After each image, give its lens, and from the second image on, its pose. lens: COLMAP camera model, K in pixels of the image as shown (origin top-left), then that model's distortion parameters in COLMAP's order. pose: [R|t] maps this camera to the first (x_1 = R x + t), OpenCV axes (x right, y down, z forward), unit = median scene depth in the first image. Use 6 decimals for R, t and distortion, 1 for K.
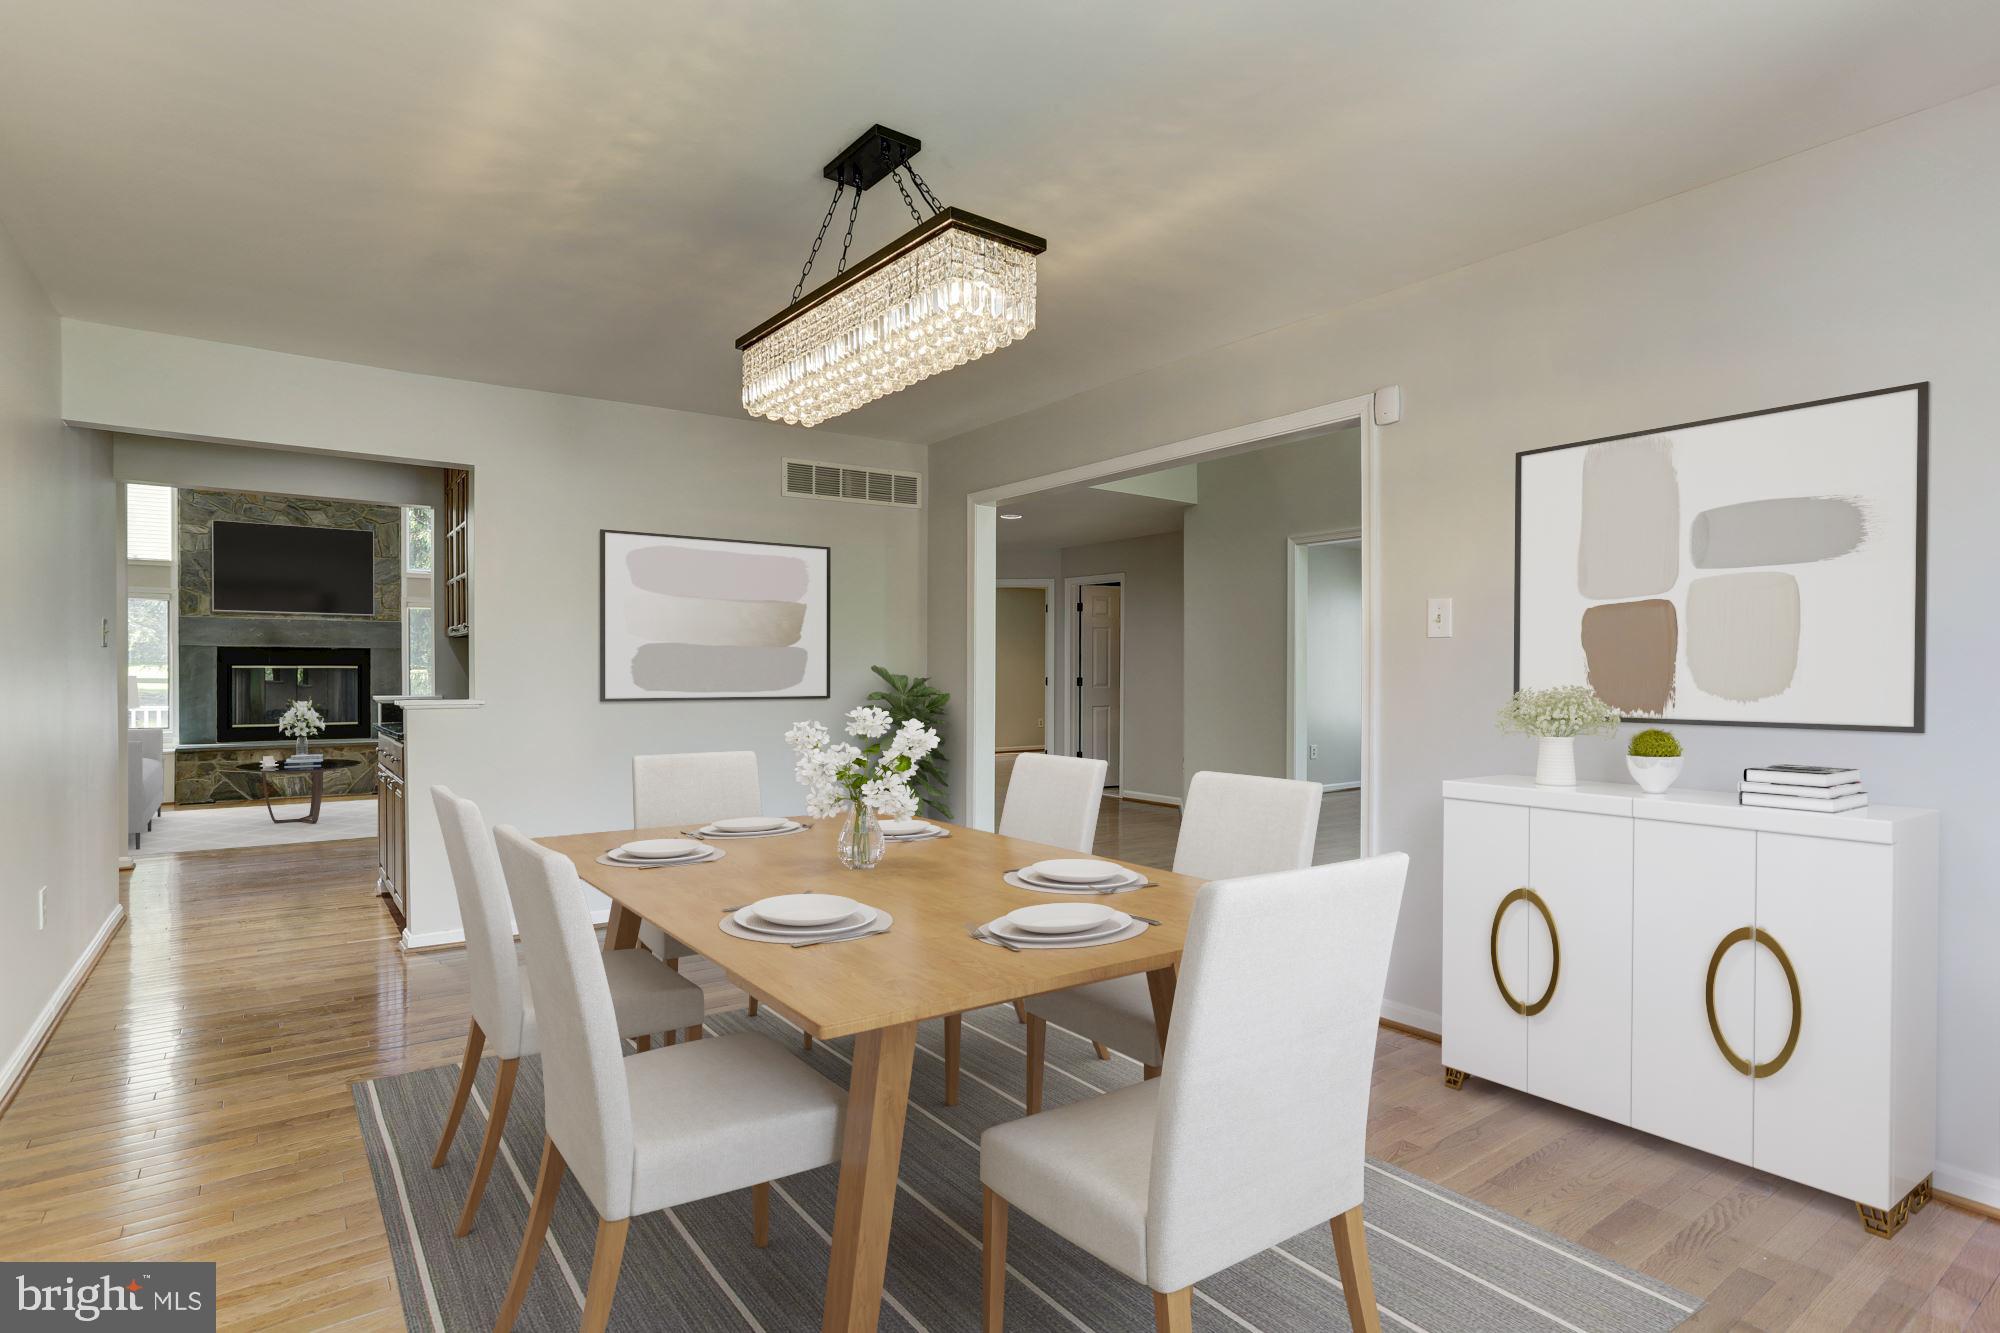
lens RADIAL K [[1021.6, 0, 983.6], [0, 1021.6, 673.5], [0, 0, 1]] dist [-0.012823, 0.005332]
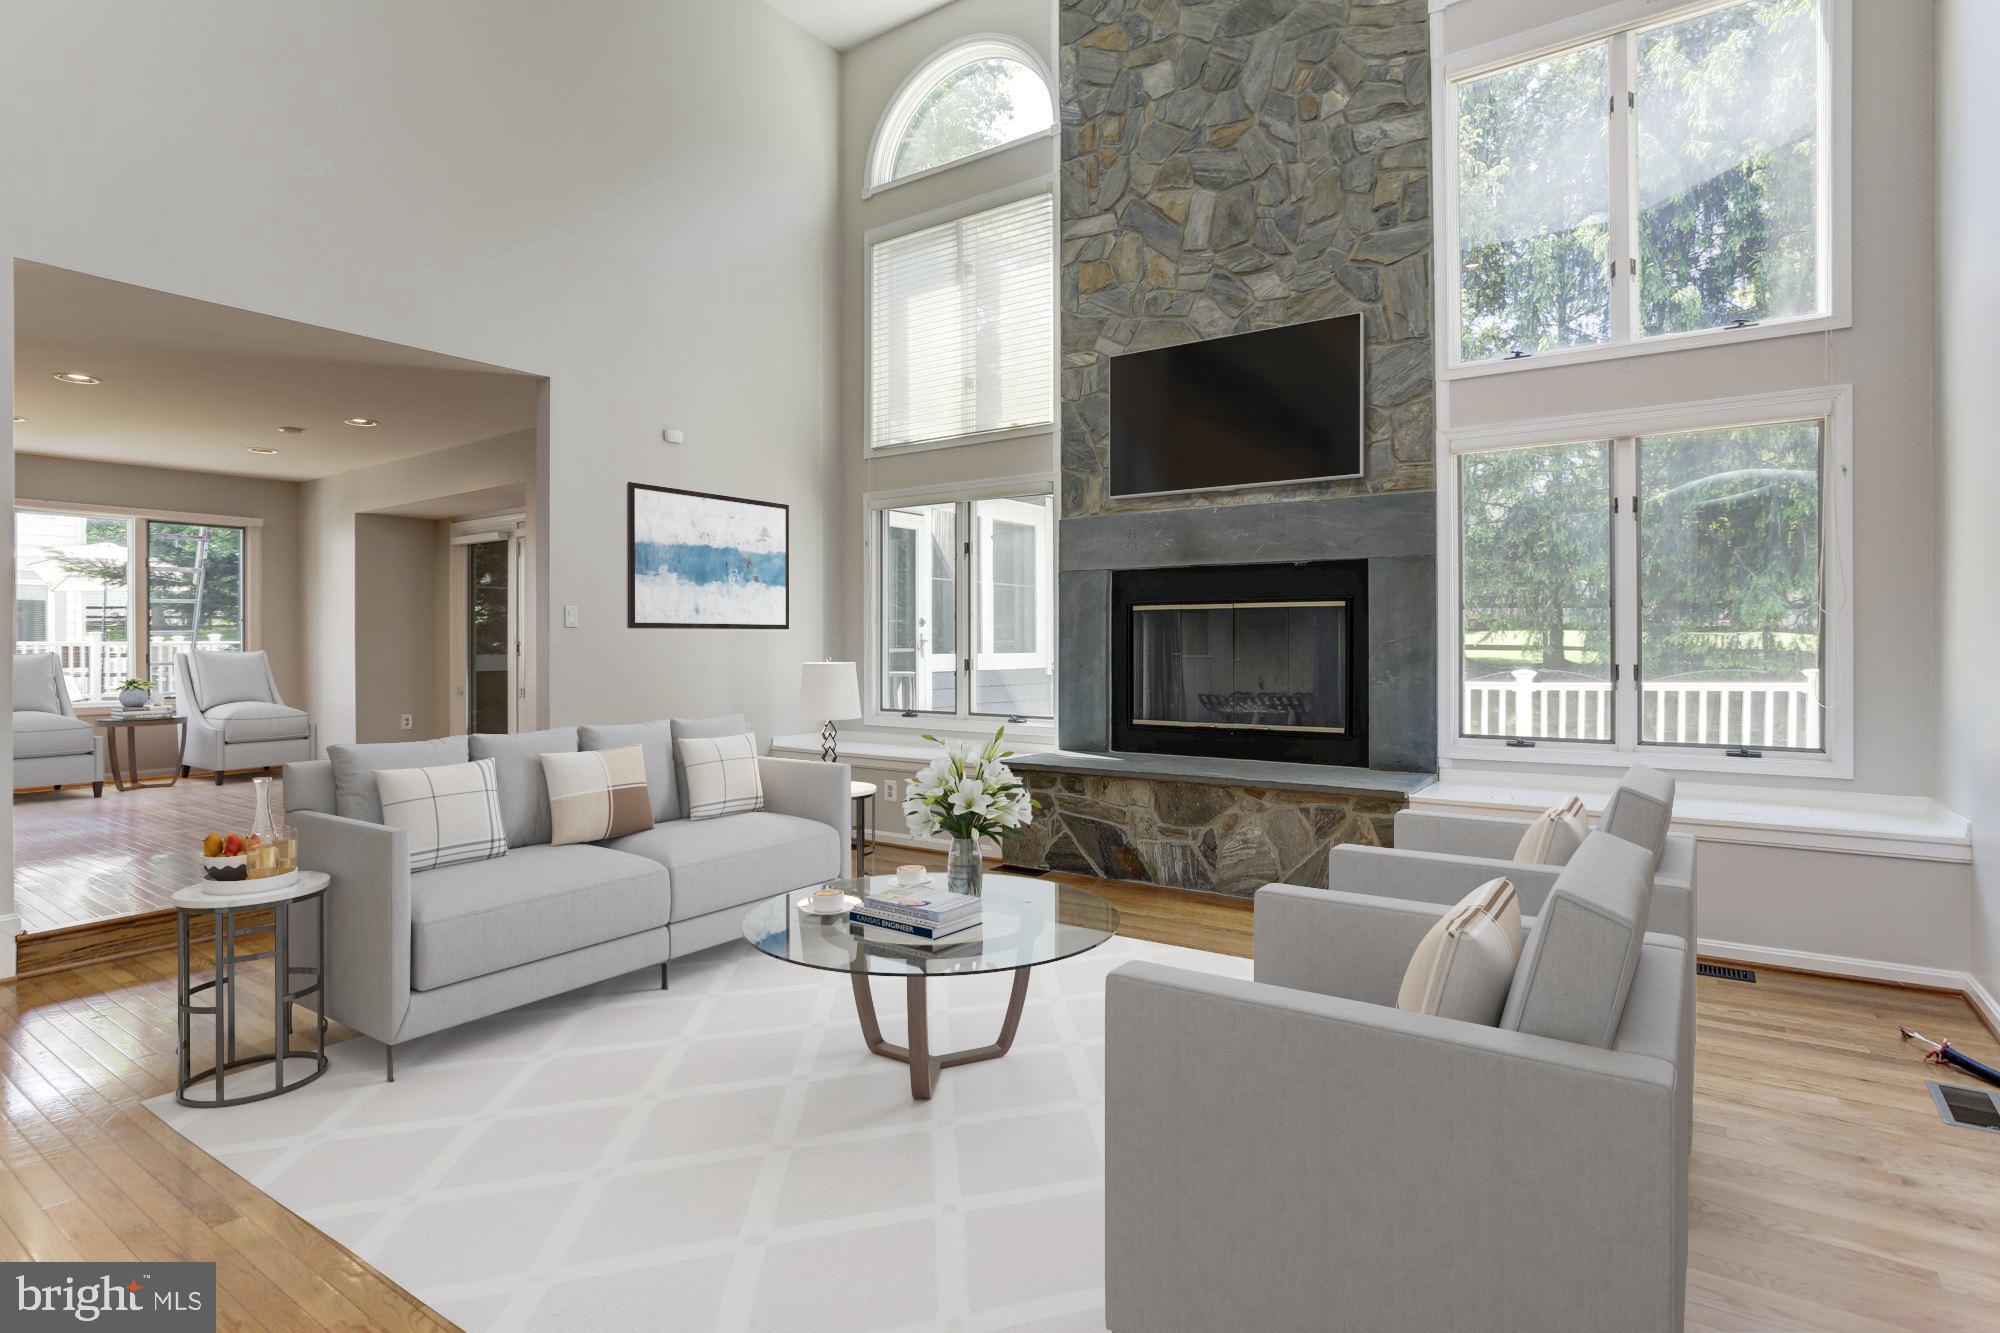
lens RADIAL K [[1014.7, 0, 988.7], [0, 1014.7, 635.7], [0, 0, 1]] dist [-0.017084, 0.005256]
pose [[0.345394, -0.004389, -0.938447, -0.271831], [0.003081, 0.999989, -0.003543, 0.009366], [0.938453, -0.001668, 0.345404, 0.743710]]
